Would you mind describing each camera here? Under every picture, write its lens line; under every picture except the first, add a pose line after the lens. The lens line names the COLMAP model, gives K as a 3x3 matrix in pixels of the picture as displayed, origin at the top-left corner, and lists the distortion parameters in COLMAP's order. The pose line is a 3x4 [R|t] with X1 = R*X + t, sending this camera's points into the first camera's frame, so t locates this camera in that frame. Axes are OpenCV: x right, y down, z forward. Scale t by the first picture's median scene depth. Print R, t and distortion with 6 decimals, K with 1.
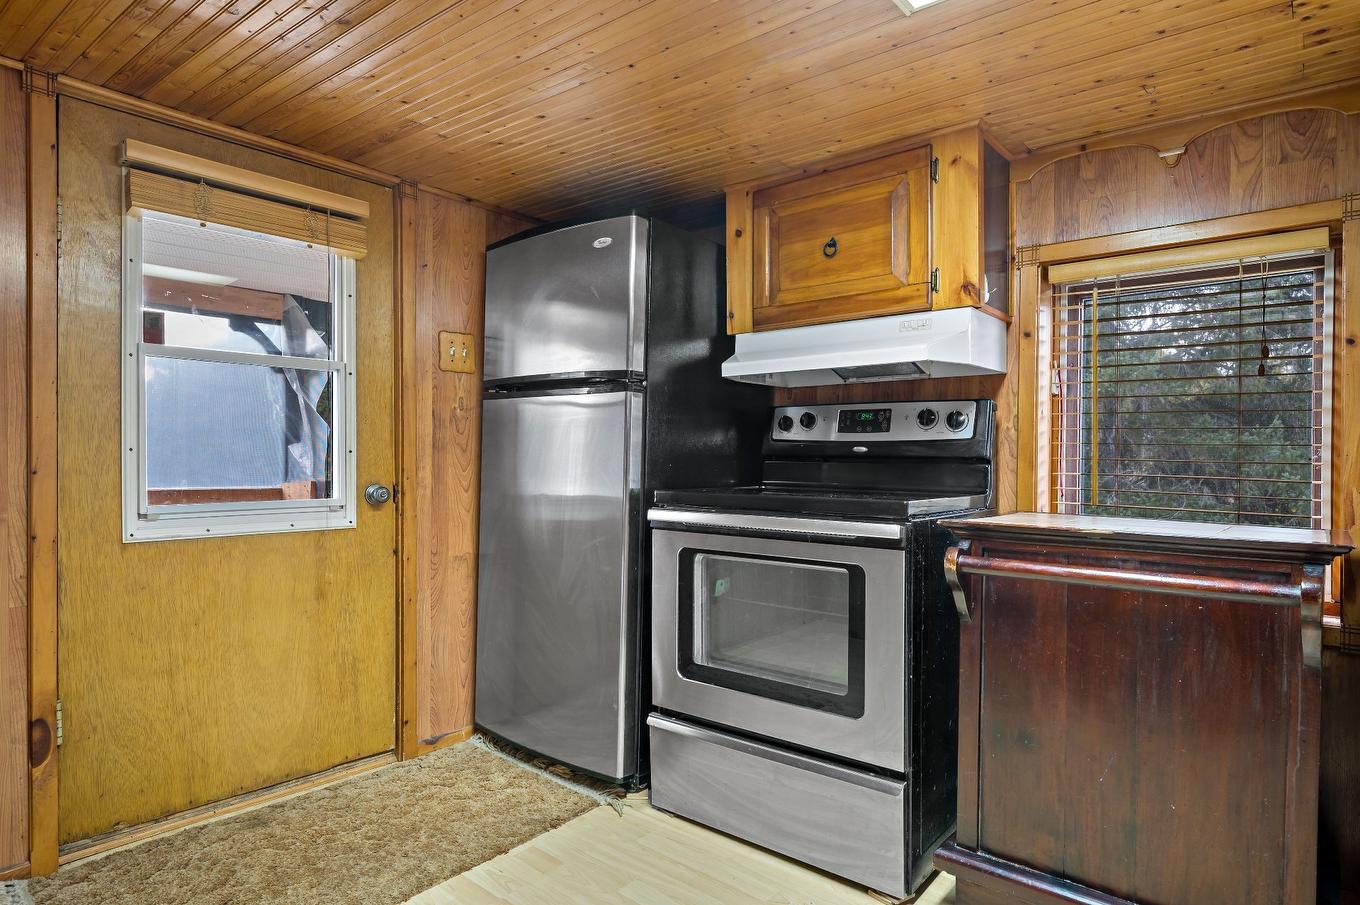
lens RADIAL K [[797.3, 0, 698.3], [0, 797.3, 471.5], [0, 0, 1]] dist [-0.001624, 0.002397]
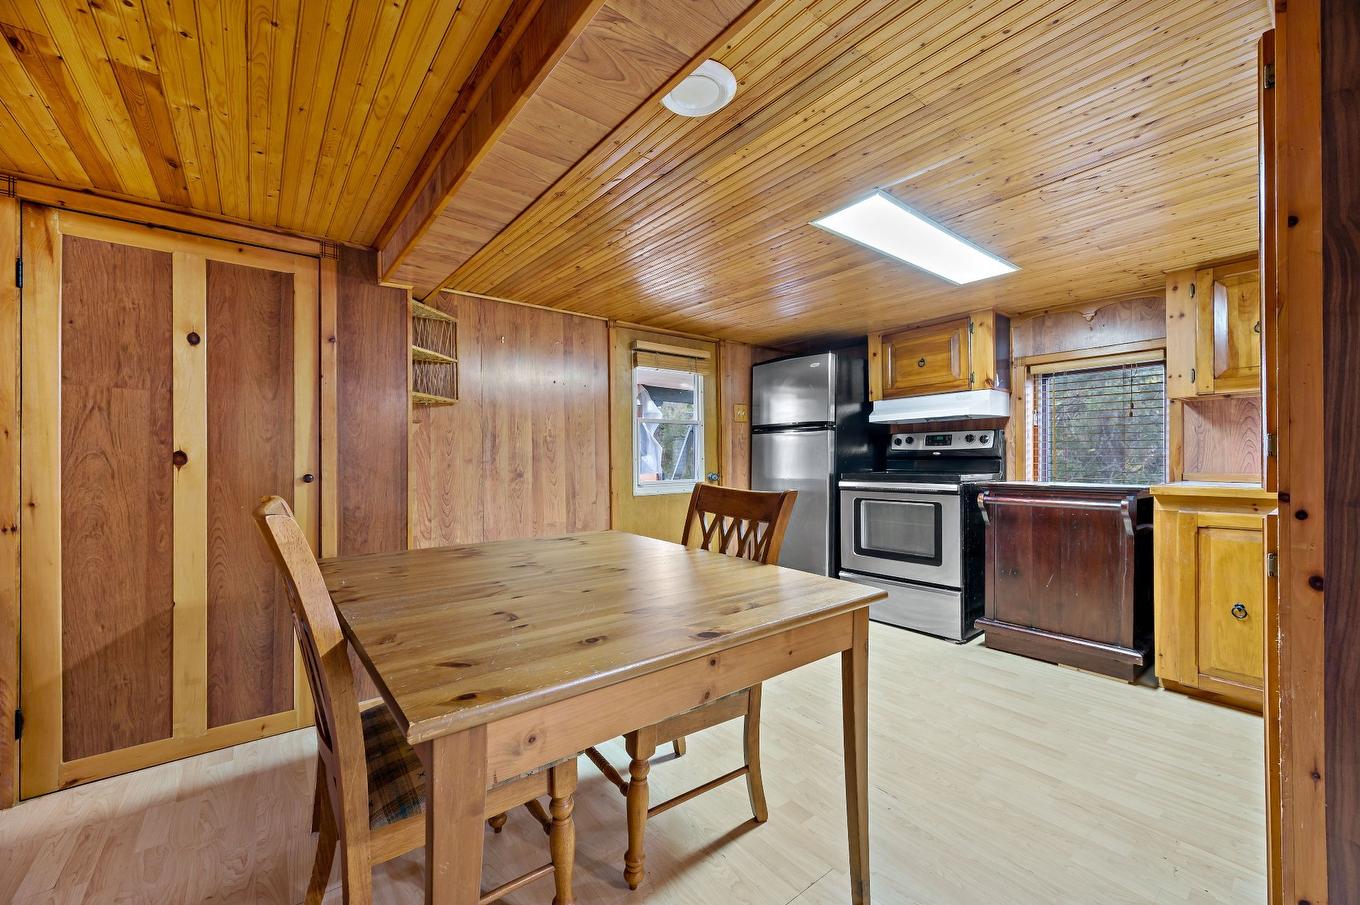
lens RADIAL K [[555.9, 0, 689.9], [0, 555.9, 470.7], [0, 0, 1]] dist [0.003045, -0.000674]
pose [[0.980802, -0.013539, -0.194534, -0.167272], [0.013112, 0.999908, -0.003483, 0.015592], [0.194563, 0.000866, 0.980890, -0.633697]]
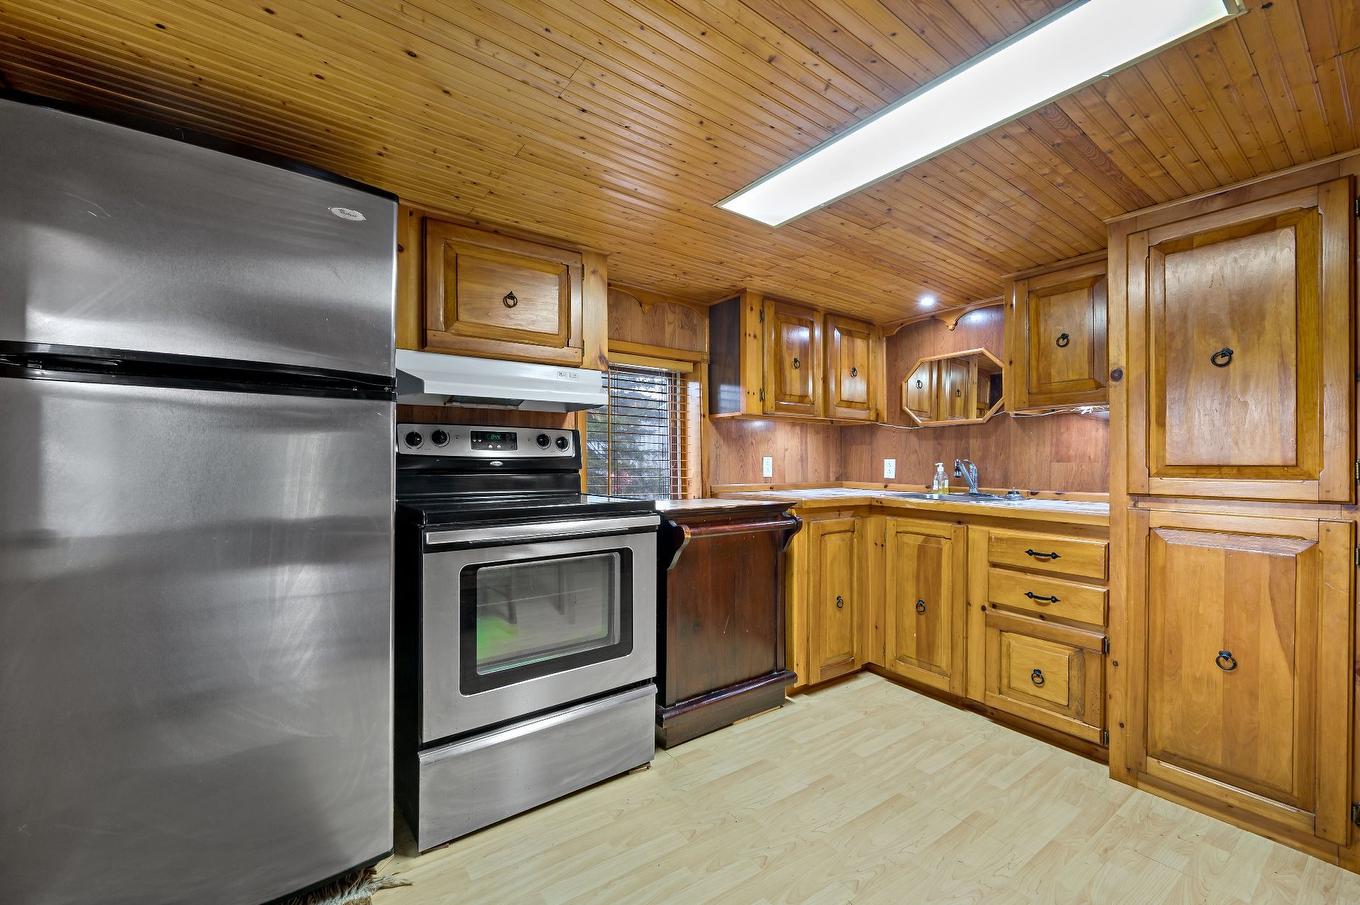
lens RADIAL K [[555.9, 0, 681.5], [0, 555.9, 463.3], [0, 0, 1]] dist [0.003045, -0.000674]
pose [[0.234748, -0.014133, 0.971953, -0.603555], [0.016447, 0.999809, 0.010566, -0.033972], [-0.971917, 0.013505, 0.234936, 0.546242]]
